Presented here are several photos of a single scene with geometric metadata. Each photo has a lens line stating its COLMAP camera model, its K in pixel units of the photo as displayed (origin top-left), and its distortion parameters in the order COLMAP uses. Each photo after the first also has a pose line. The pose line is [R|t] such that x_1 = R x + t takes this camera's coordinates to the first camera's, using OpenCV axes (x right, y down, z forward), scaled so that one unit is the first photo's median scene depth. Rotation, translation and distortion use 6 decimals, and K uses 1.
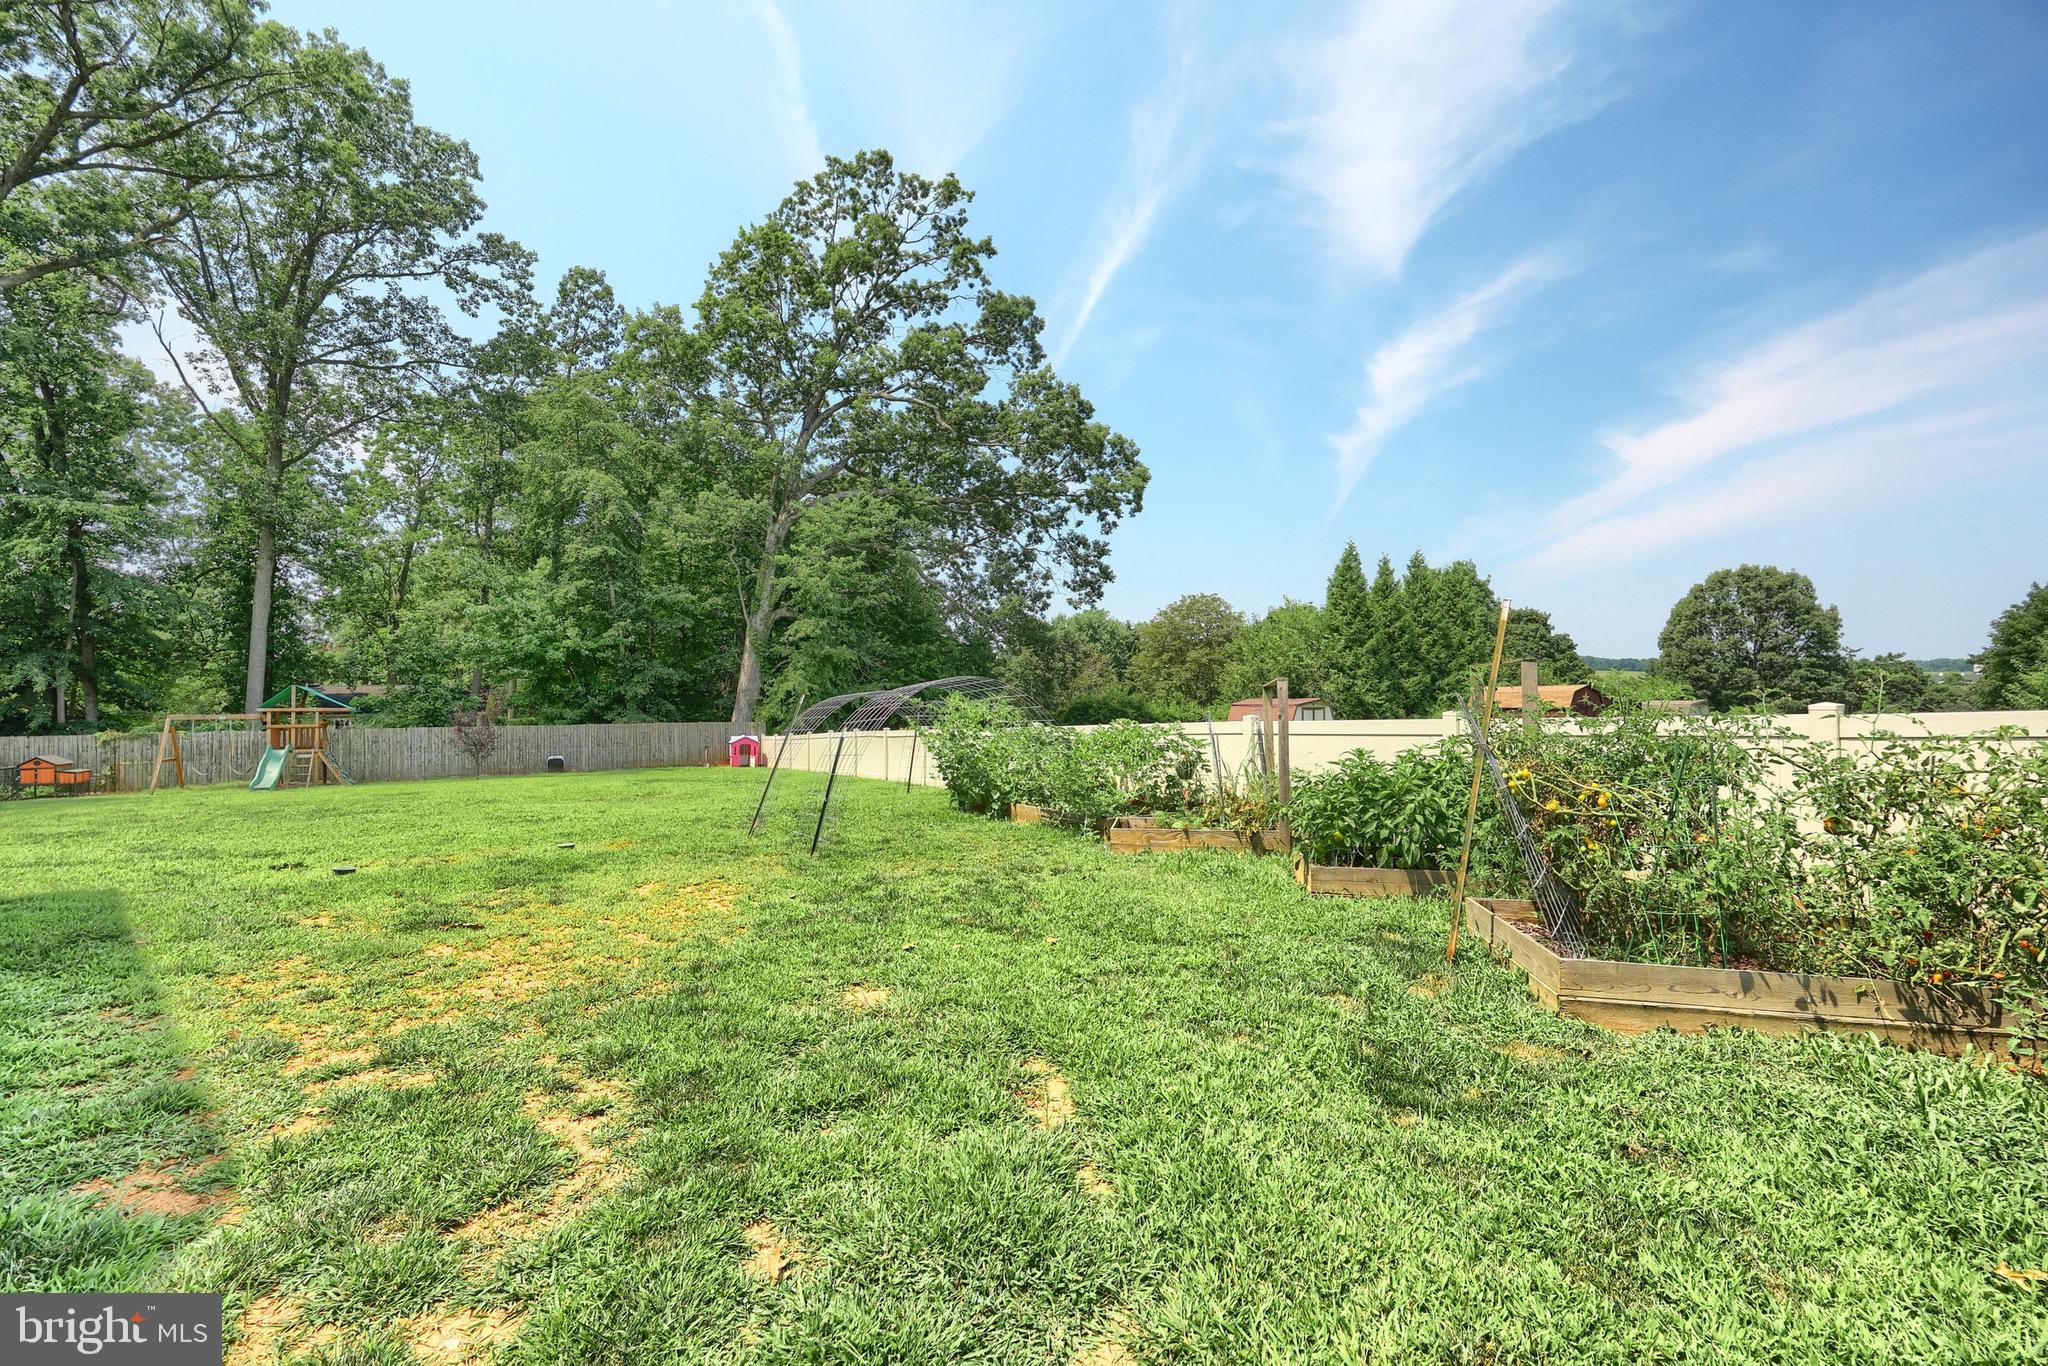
lens RADIAL K [[811.6, 0, 1019.1], [0, 811.6, 684.1], [0, 0, 1]] dist [-0.002994, -0.000225]
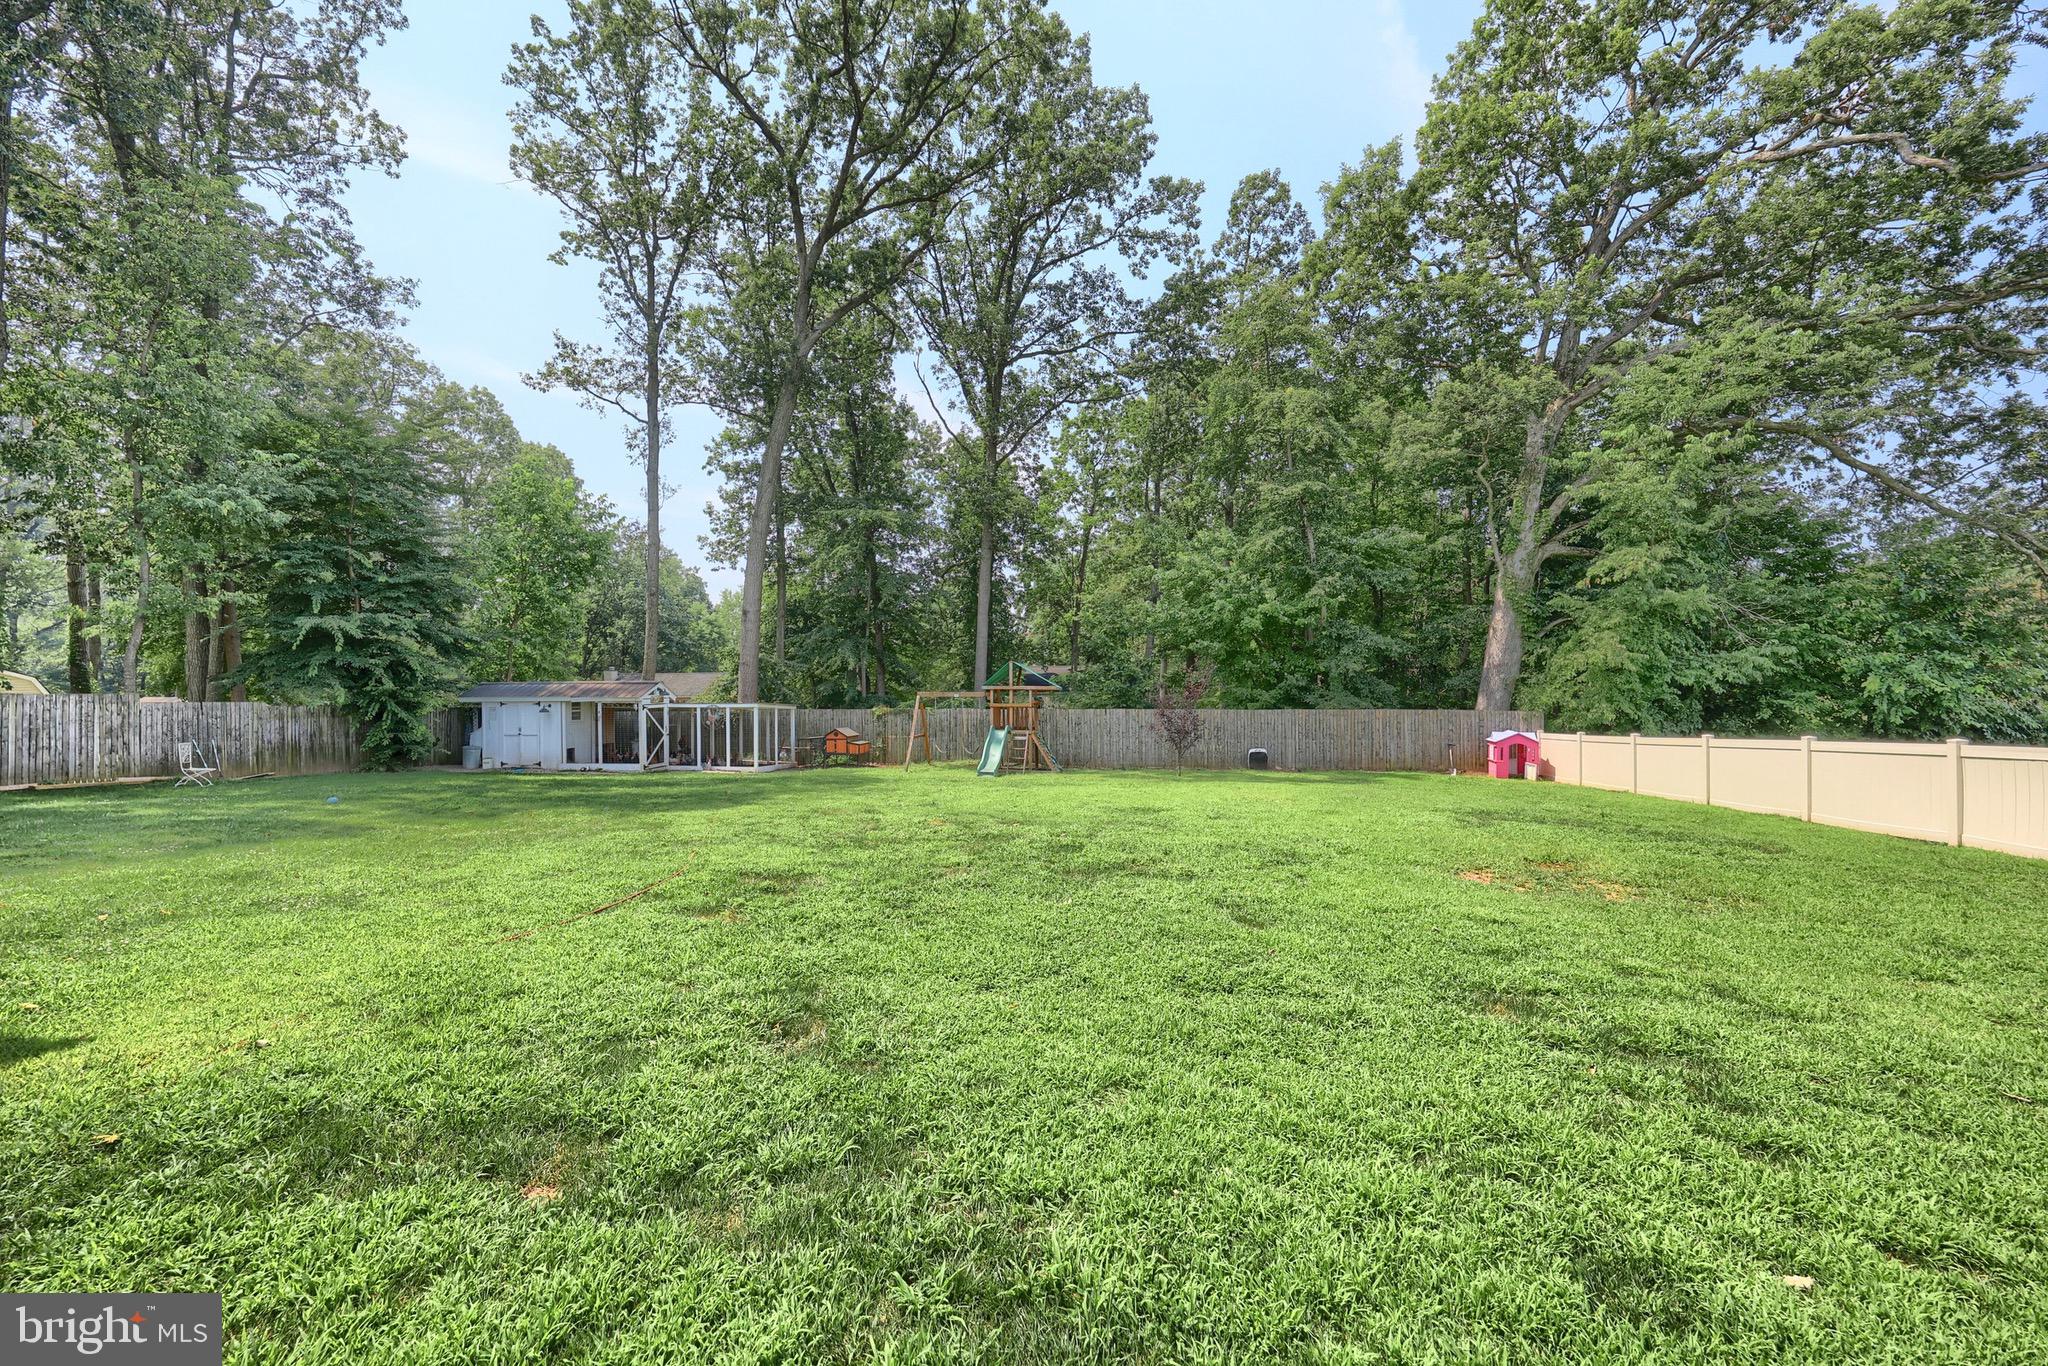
lens RADIAL K [[811.6, 0, 1019.1], [0, 811.6, 684.1], [0, 0, 1]] dist [-0.002994, -0.000225]
pose [[0.758562, 0.004549, -0.651585, -0.173680], [0.009828, 0.999782, 0.018421, 0.006366], [0.651527, -0.020378, 0.758352, 0.184607]]
